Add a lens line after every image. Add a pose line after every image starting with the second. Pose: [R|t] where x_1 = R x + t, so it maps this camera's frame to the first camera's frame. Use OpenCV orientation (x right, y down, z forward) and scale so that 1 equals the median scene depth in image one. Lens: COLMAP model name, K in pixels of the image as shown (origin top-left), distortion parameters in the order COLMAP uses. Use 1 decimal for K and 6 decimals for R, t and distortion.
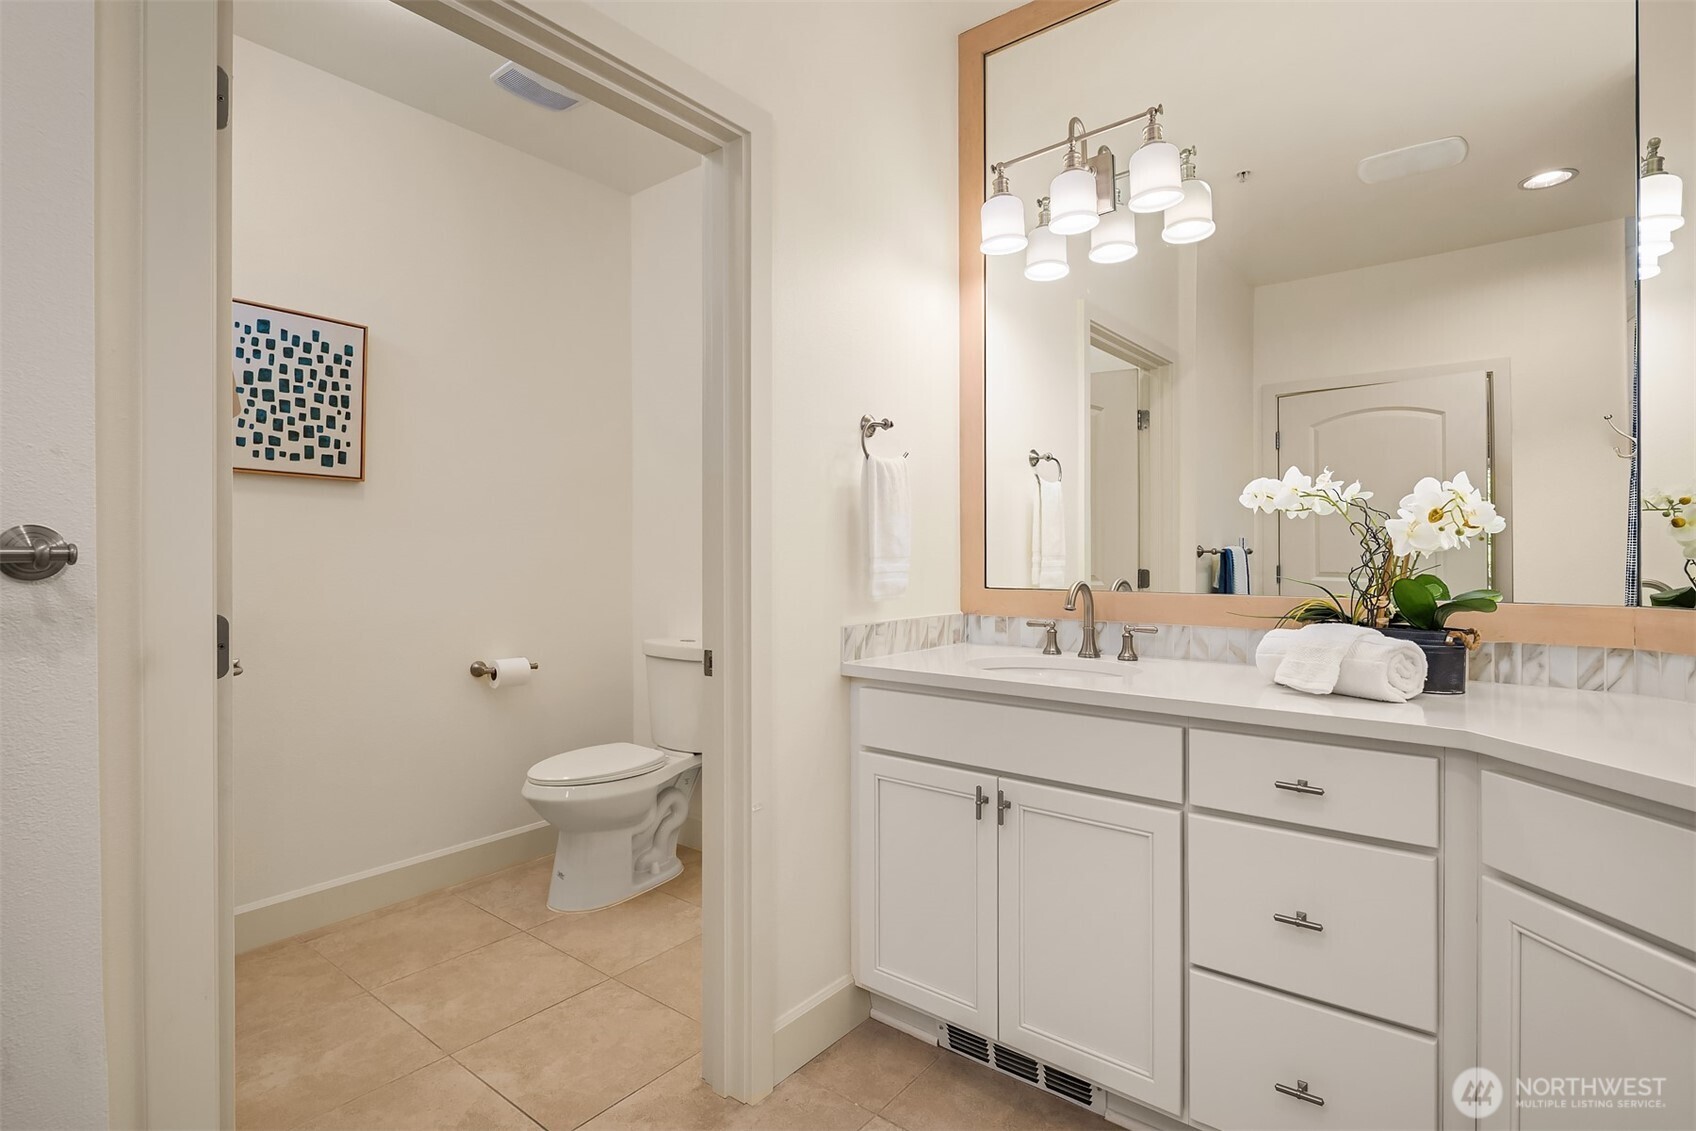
lens RADIAL K [[827.5, 0, 844.6], [0, 827.5, 555.0], [0, 0, 1]] dist [0.002947, 0.000306]
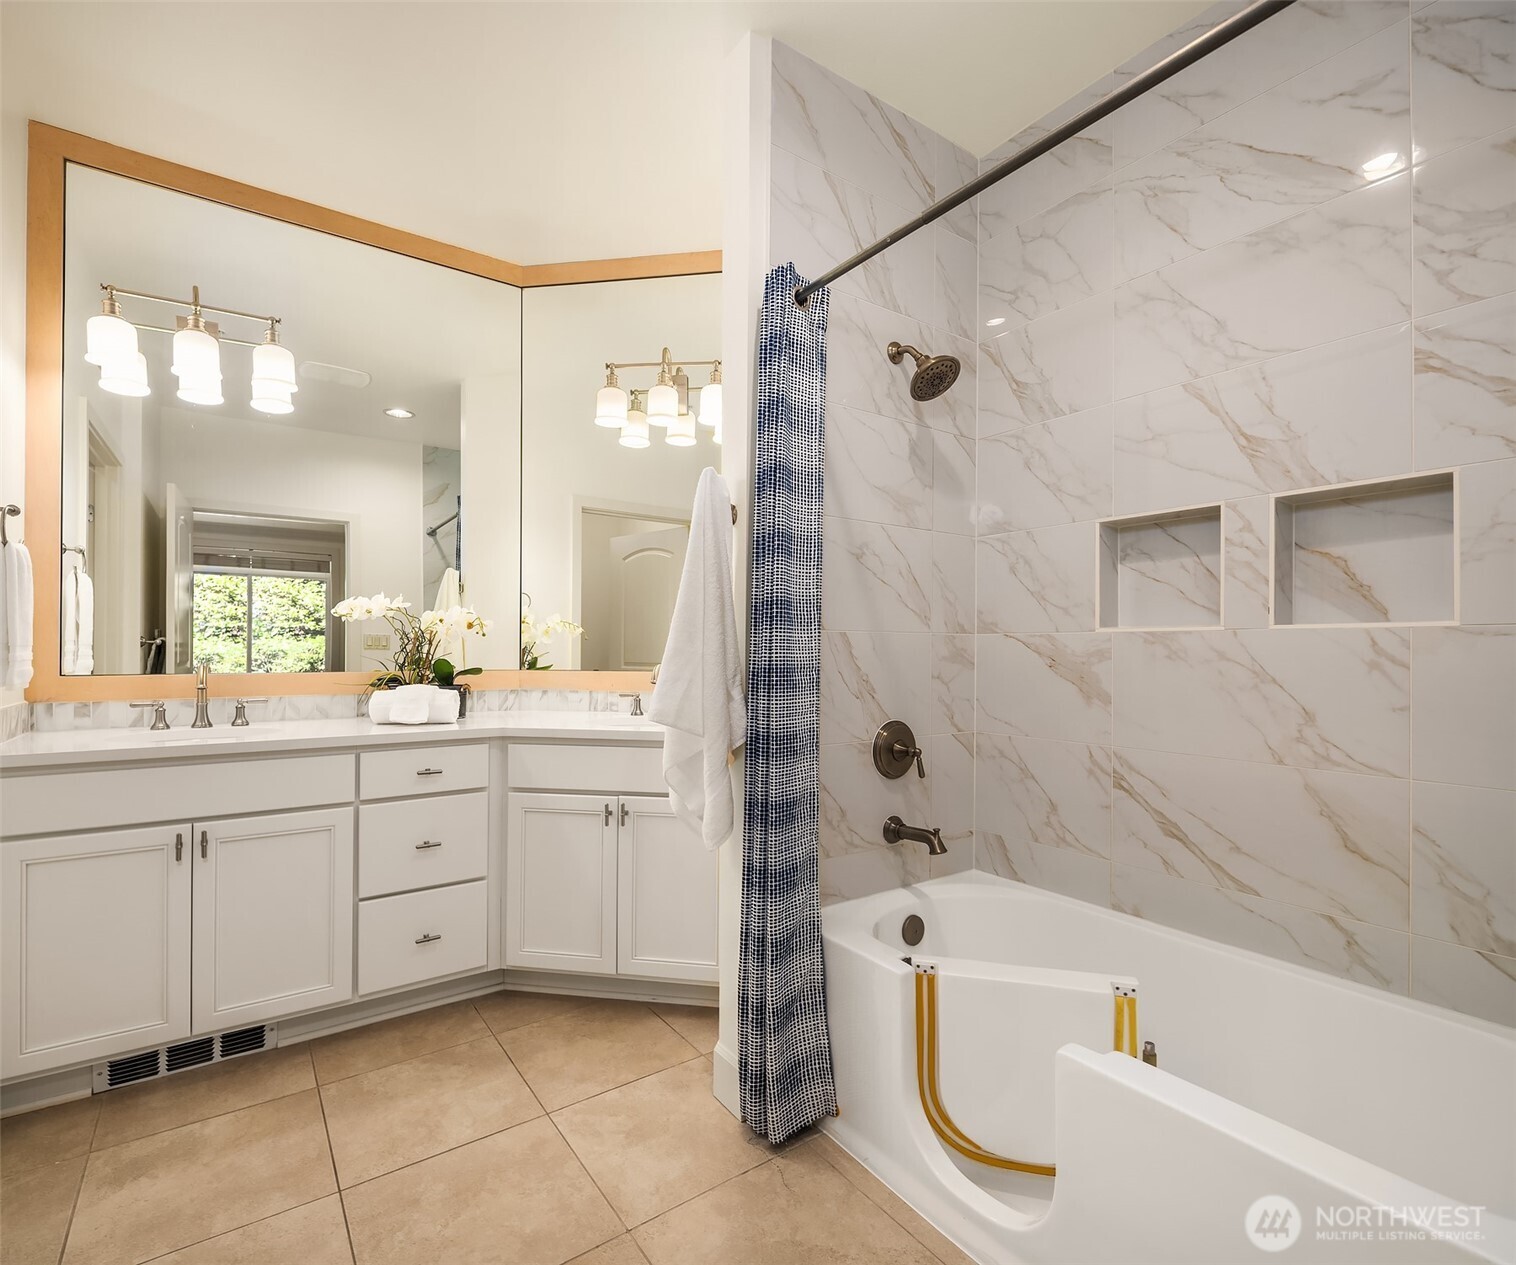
lens RADIAL K [[738.2, 0, 757.9], [0, 738.2, 640.5], [0, 0, 1]] dist [0.019019, -0.010025]
pose [[0.267914, 0.012299, 0.963364, -0.607027], [-0.005086, 0.999923, -0.011351, 0.002619], [-0.963429, -0.001859, 0.267956, -0.103440]]
